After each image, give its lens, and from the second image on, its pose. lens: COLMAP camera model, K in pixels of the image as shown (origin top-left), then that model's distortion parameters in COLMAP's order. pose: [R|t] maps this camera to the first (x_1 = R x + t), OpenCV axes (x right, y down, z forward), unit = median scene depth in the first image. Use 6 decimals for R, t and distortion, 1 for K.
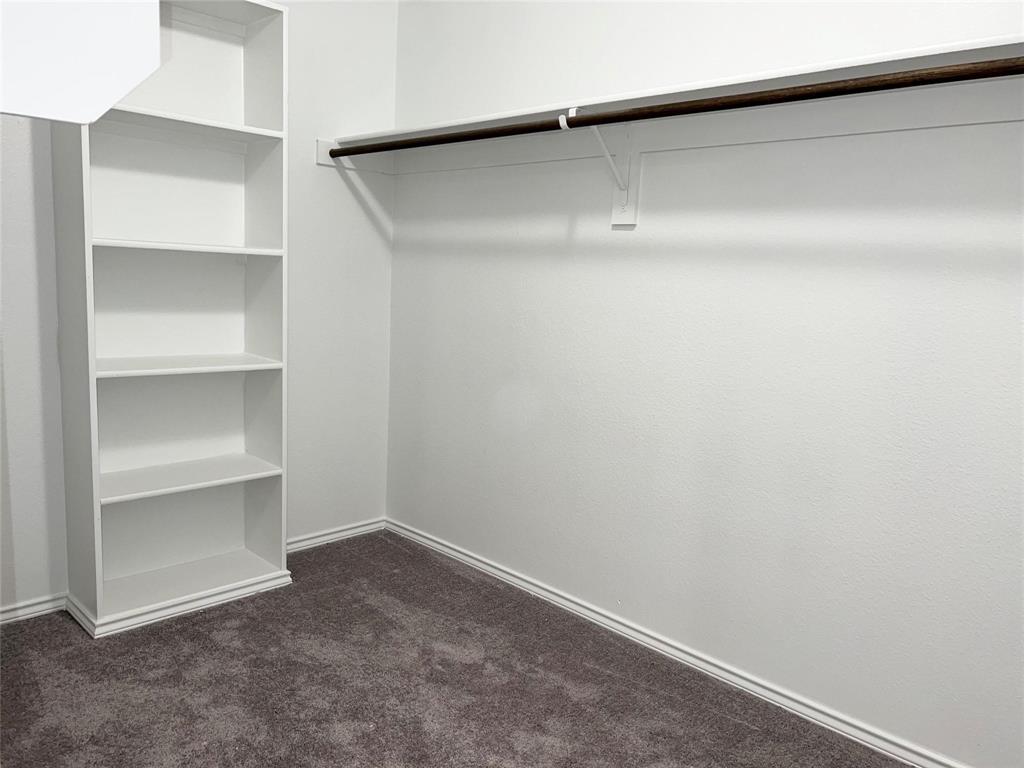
lens RADIAL K [[765.3, 0, 514.5], [0, 765.3, 391.0], [0, 0, 1]] dist [0.036040, -0.002049]
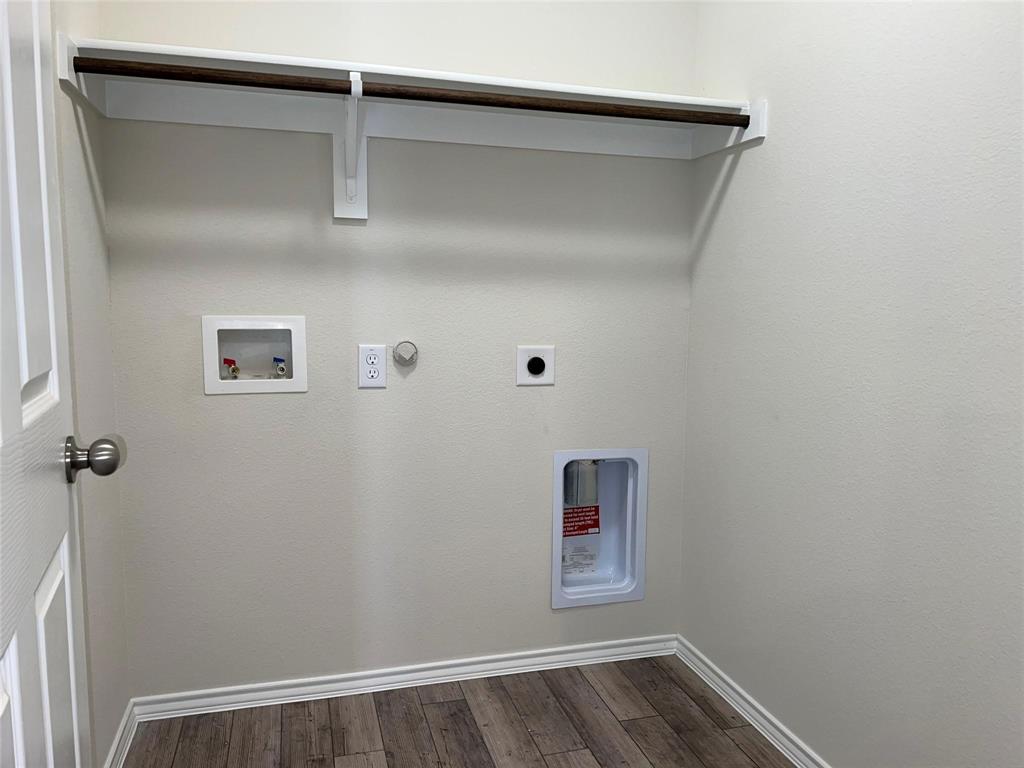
lens RADIAL K [[765.3, 0, 514.5], [0, 765.3, 391.0], [0, 0, 1]] dist [0.036040, -0.002049]
pose [[0.497124, -0.149813, 0.854649, -0.552382], [0.154601, 0.984514, 0.082651, -0.094682], [-0.853795, 0.091042, 0.512586, 0.508906]]
